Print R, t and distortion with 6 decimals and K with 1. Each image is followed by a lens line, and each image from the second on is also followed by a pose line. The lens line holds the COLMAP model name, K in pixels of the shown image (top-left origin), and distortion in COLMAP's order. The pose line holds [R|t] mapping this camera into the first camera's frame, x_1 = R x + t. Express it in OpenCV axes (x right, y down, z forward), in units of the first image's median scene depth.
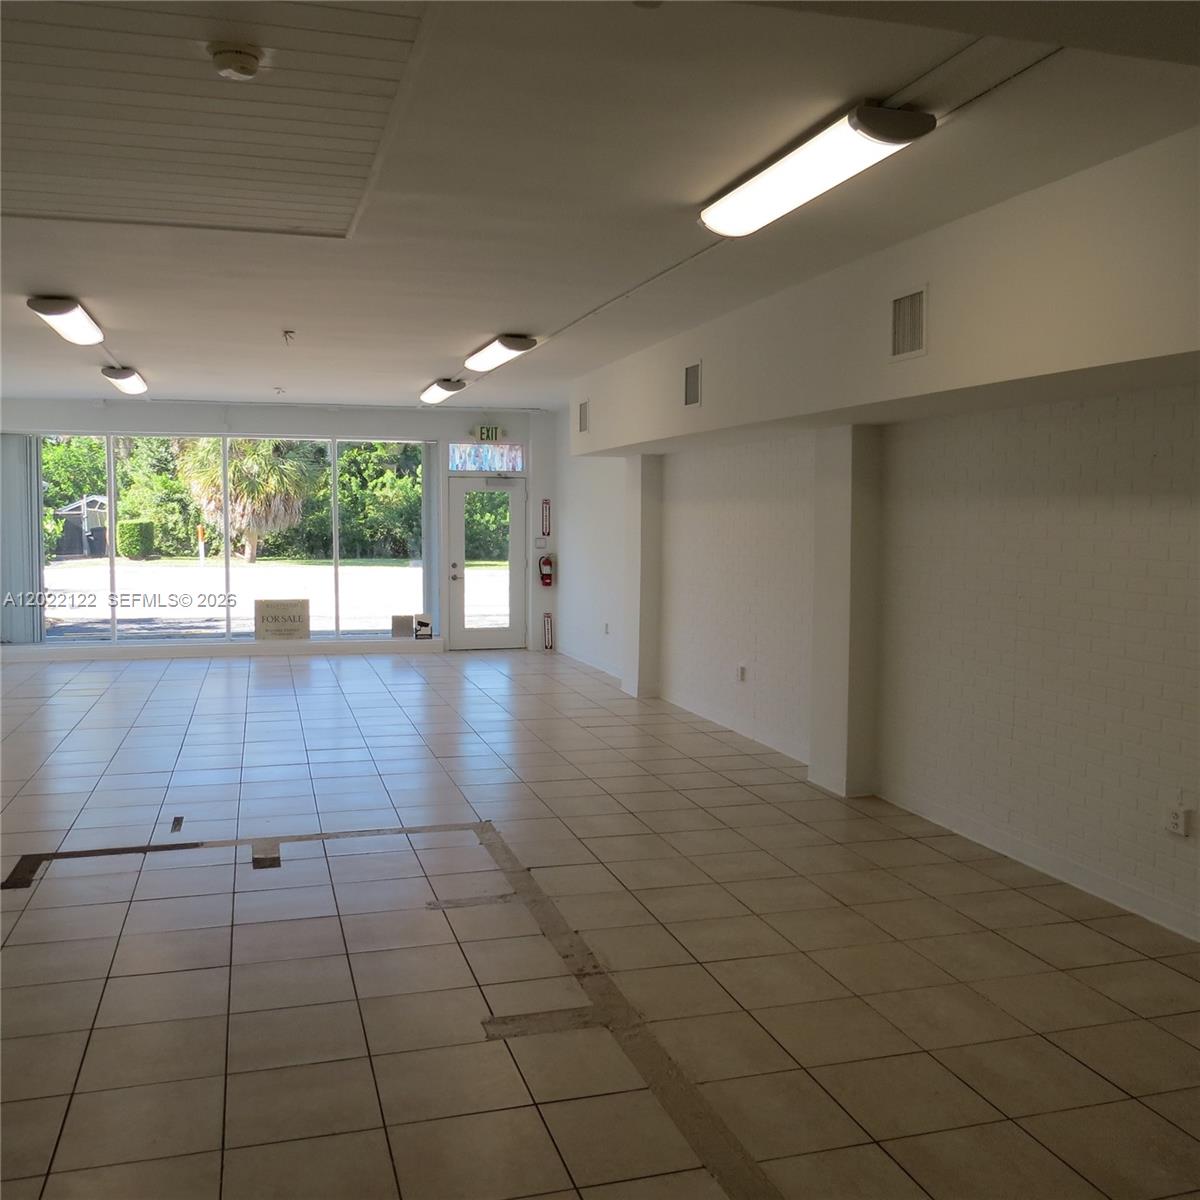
lens RADIAL K [[1143.7, 0, 600.0], [0, 1143.7, 600.0], [0, 0, 1]] dist [-0.018662, 0.004463]
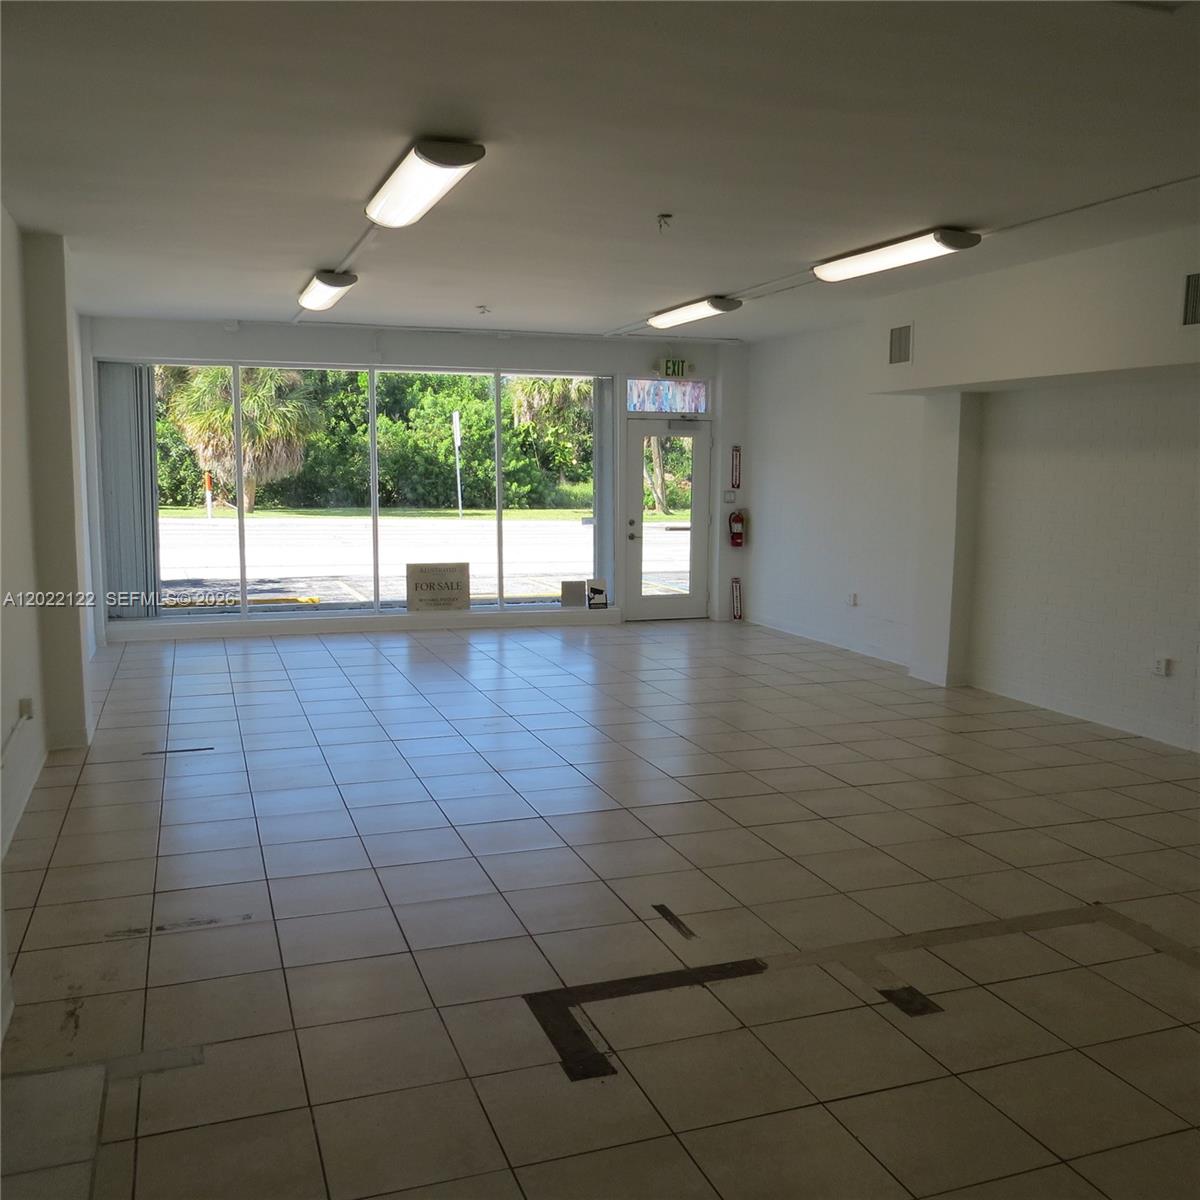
lens RADIAL K [[1143.7, 0, 600.0], [0, 1143.7, 600.0], [0, 0, 1]] dist [-0.018662, 0.004463]
pose [[0.998602, -0.003275, 0.052767, -0.195741], [0.000833, 0.998931, 0.046229, -0.011900], [-0.052862, -0.046120, 0.997536, 0.141794]]
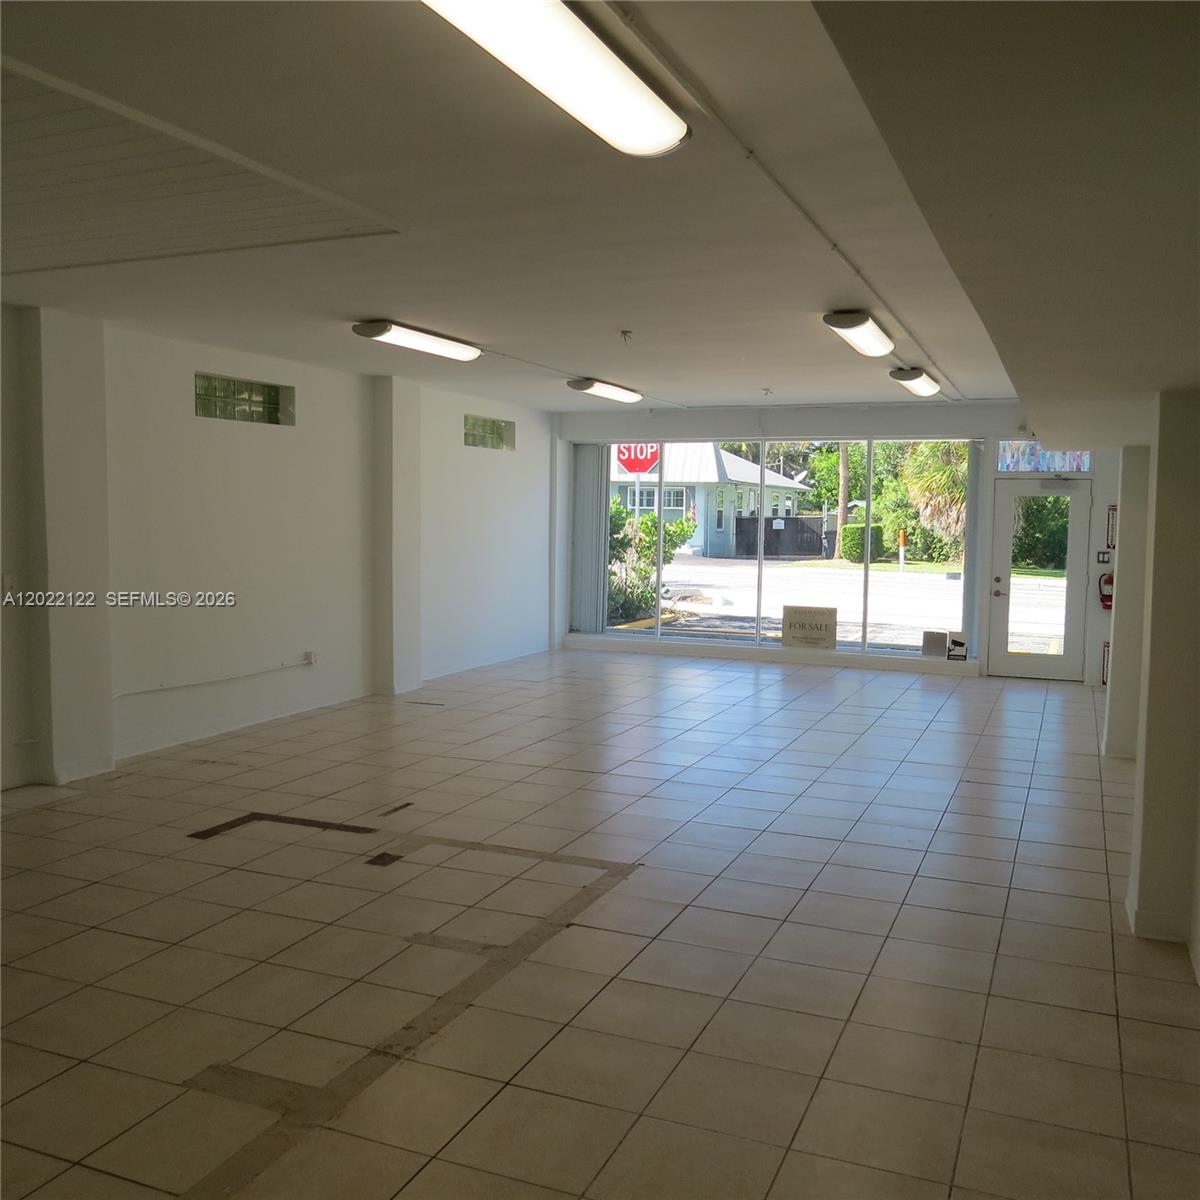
lens RADIAL K [[1147.3, 0, 603.6], [0, 1147.3, 593.3], [0, 0, 1]] dist [-0.013413, -0.013146]
pose [[0.777941, 0.050982, -0.626266, 0.187676], [-0.057901, 0.998279, 0.009343, -0.010310], [0.625664, 0.028993, 0.779553, 0.124446]]
